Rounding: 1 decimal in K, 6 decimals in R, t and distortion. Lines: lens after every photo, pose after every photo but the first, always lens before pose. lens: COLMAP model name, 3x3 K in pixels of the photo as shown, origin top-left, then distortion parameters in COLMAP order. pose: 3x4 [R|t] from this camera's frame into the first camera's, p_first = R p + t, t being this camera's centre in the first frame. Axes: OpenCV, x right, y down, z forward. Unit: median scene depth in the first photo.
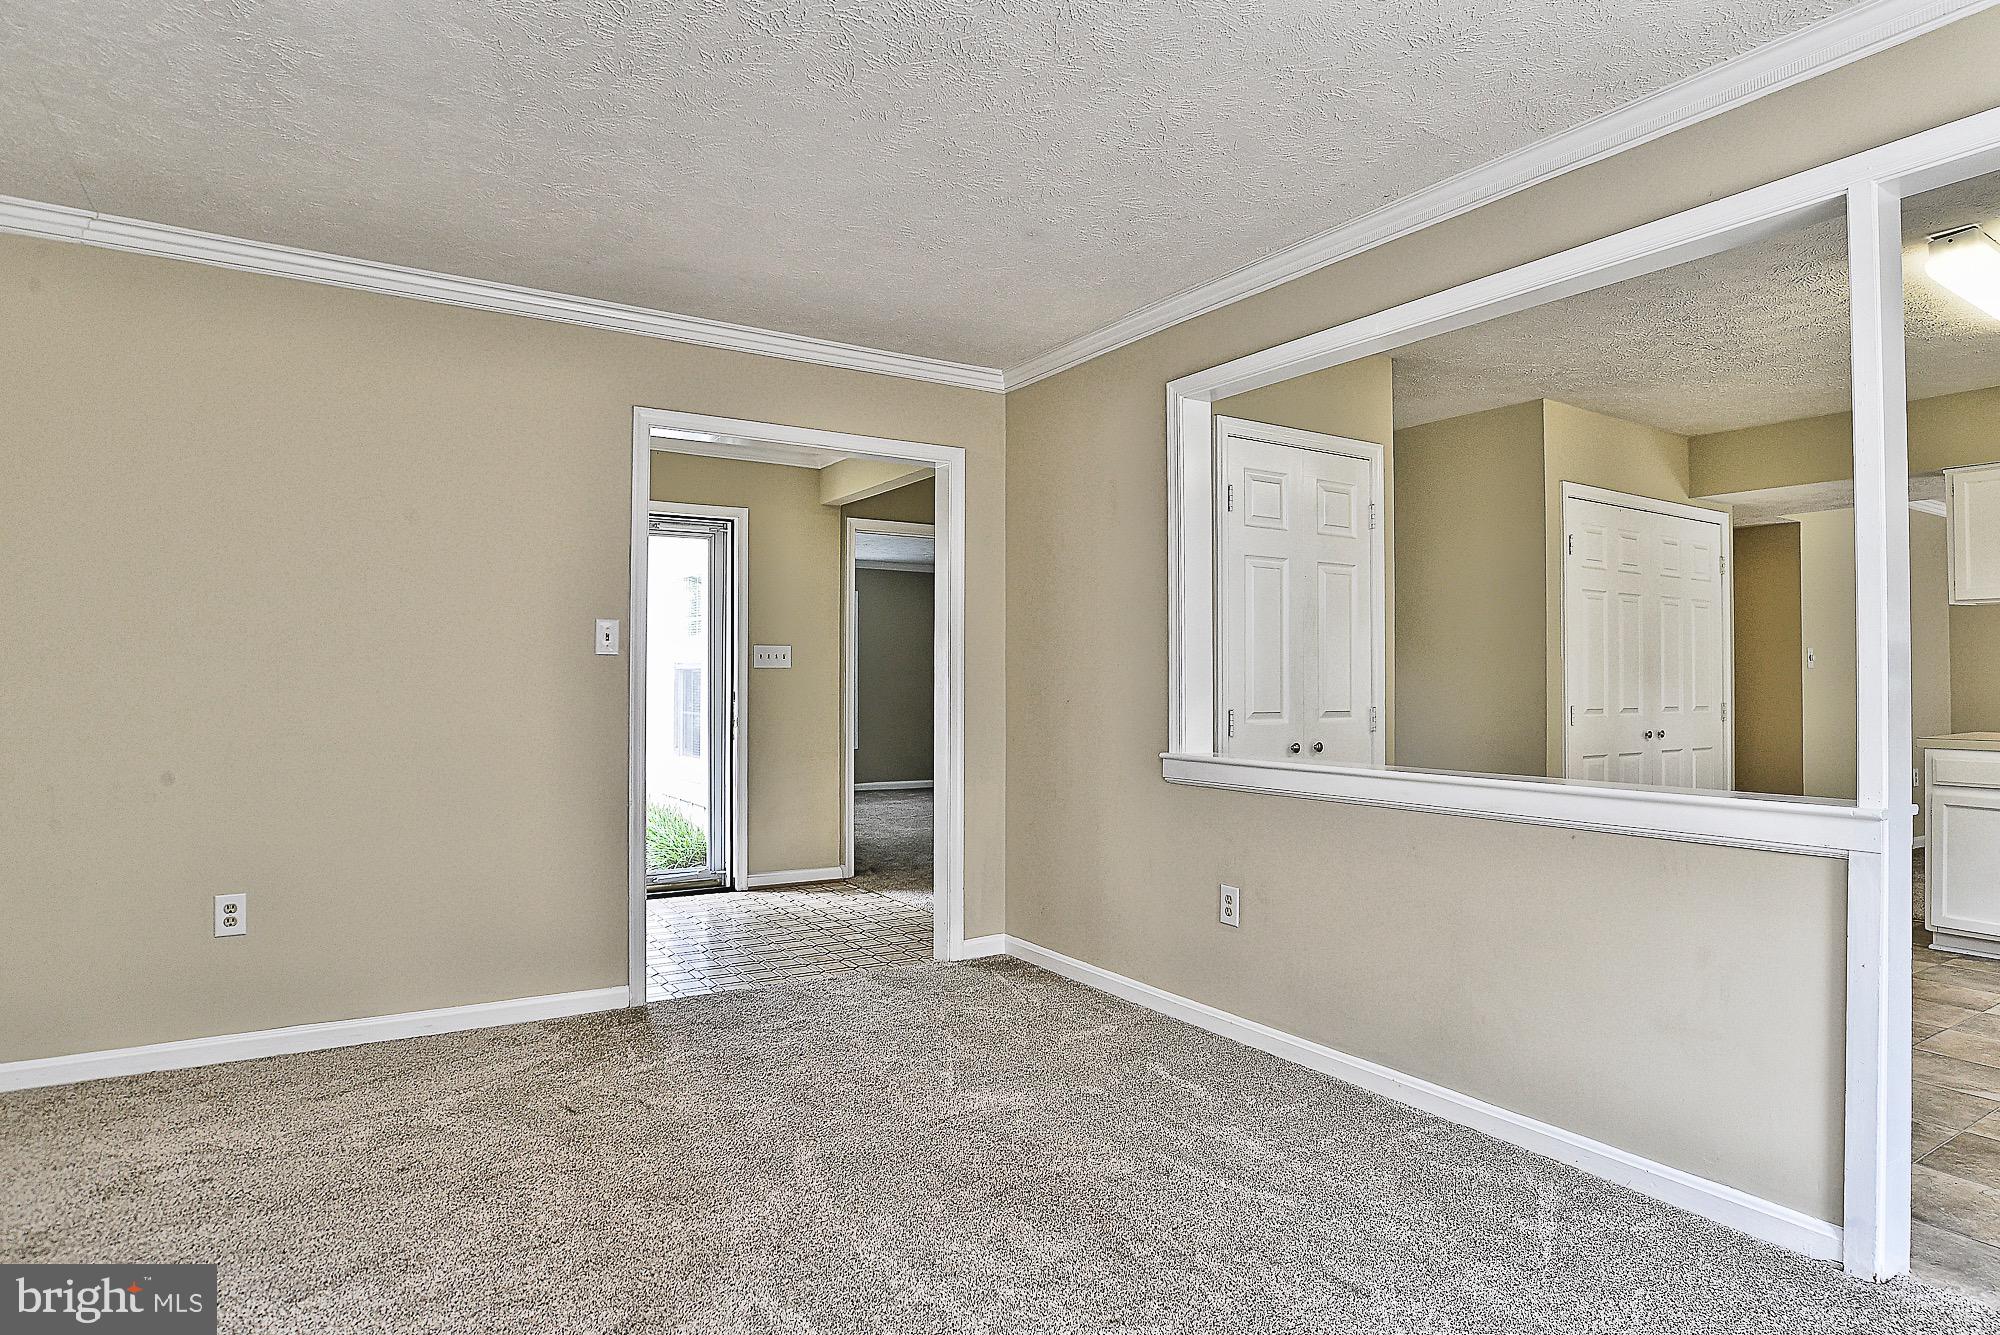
lens RADIAL K [[1109.2, 0, 1001.8], [0, 1109.2, 667.3], [0, 0, 1]] dist [-0.038551, -0.000898]
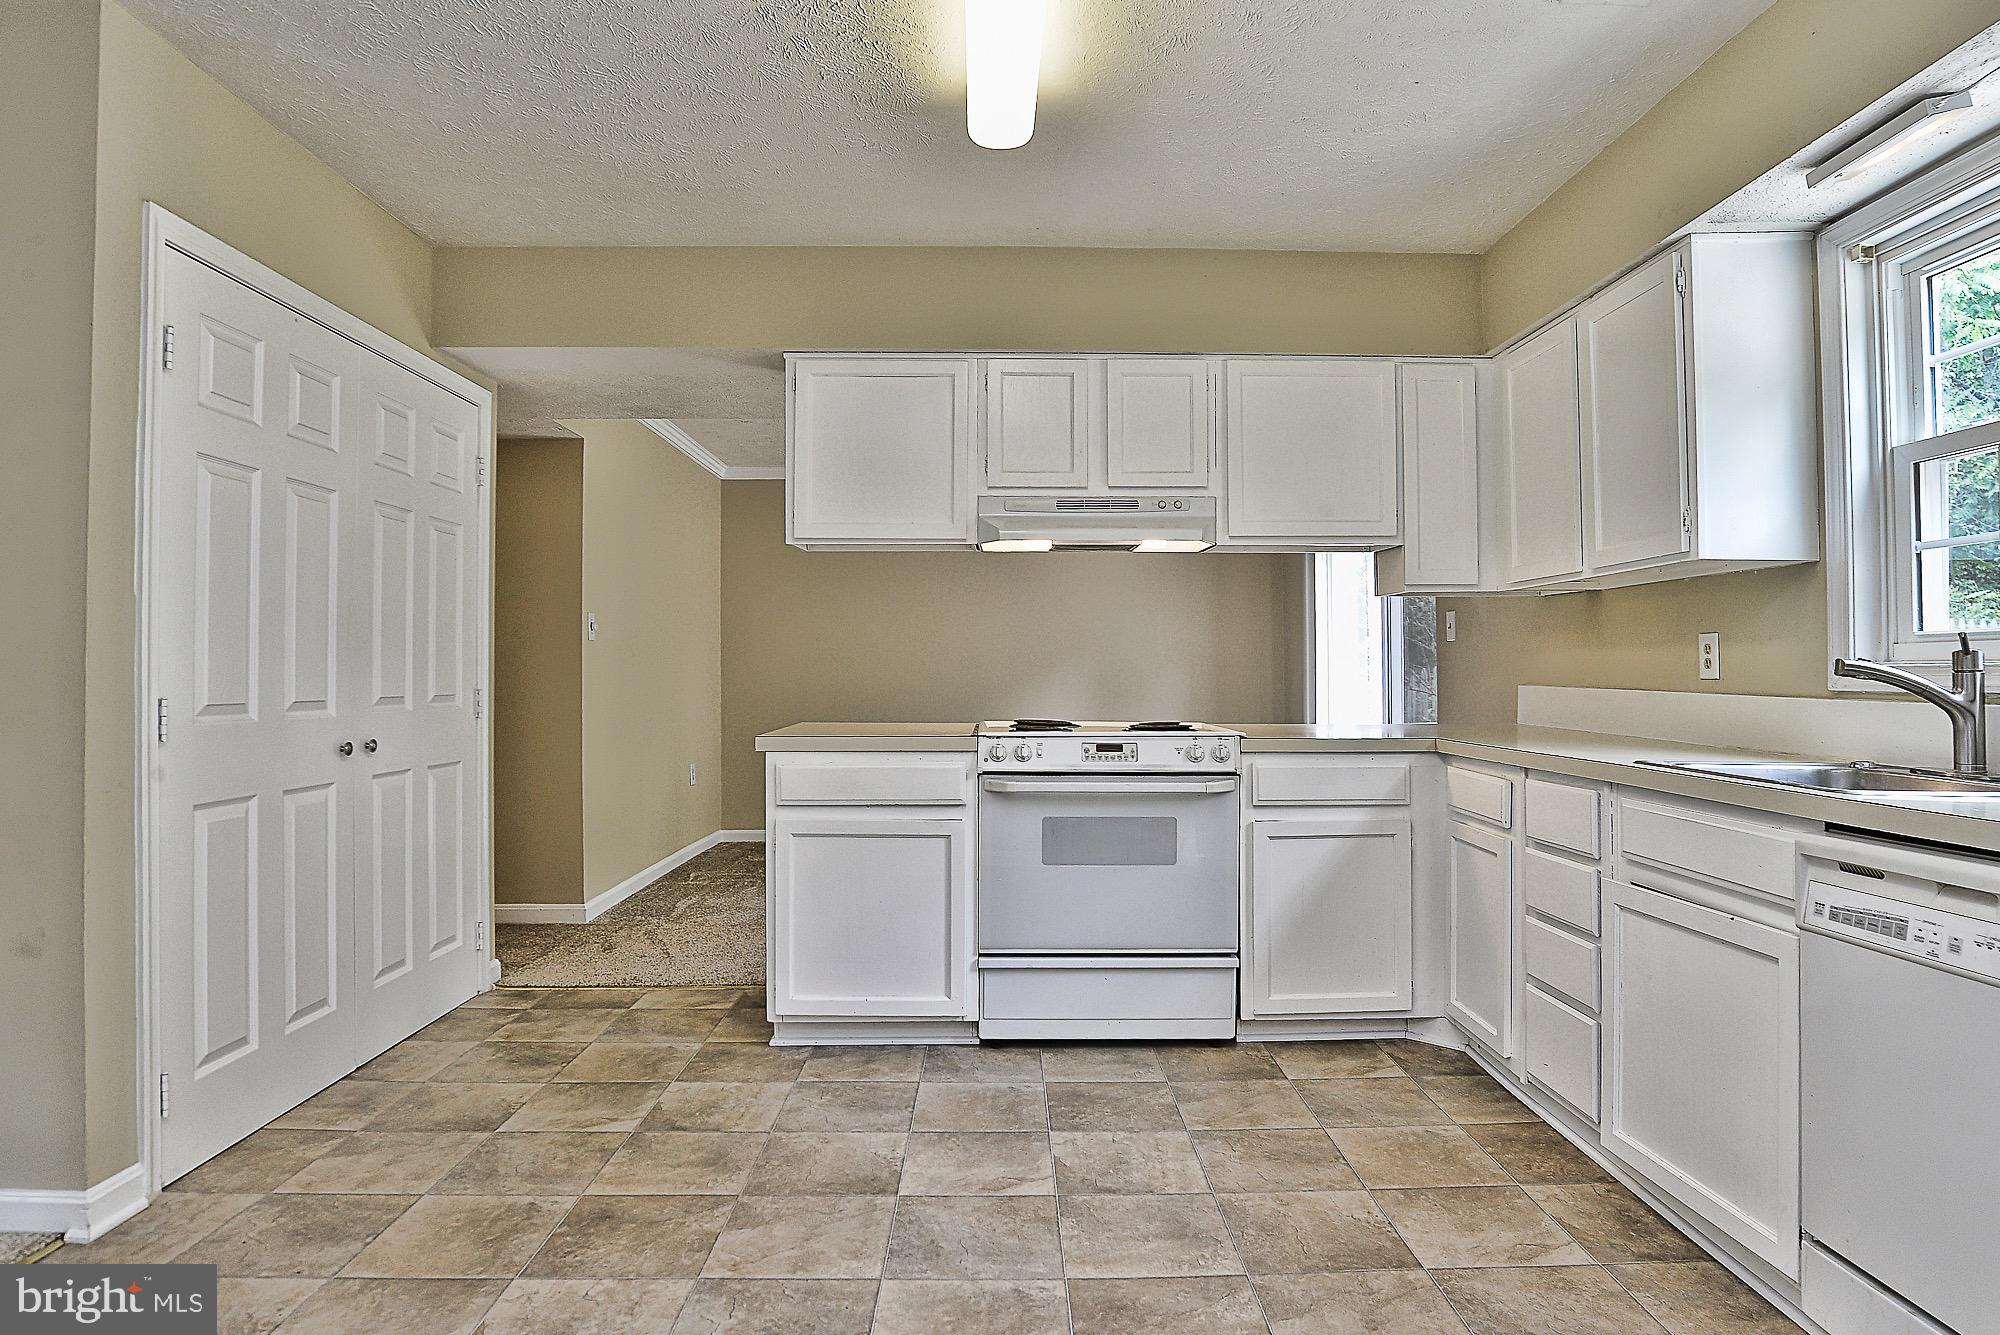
lens RADIAL K [[1109.2, 0, 1003.4], [0, 1109.2, 661.8], [0, 0, 1]] dist [-0.038551, -0.000898]
pose [[0.525099, 0.000743, 0.851041, 0.298758], [-0.005295, 0.999983, 0.002394, 0.015303], [-0.851025, -0.005763, 0.525094, 0.435598]]
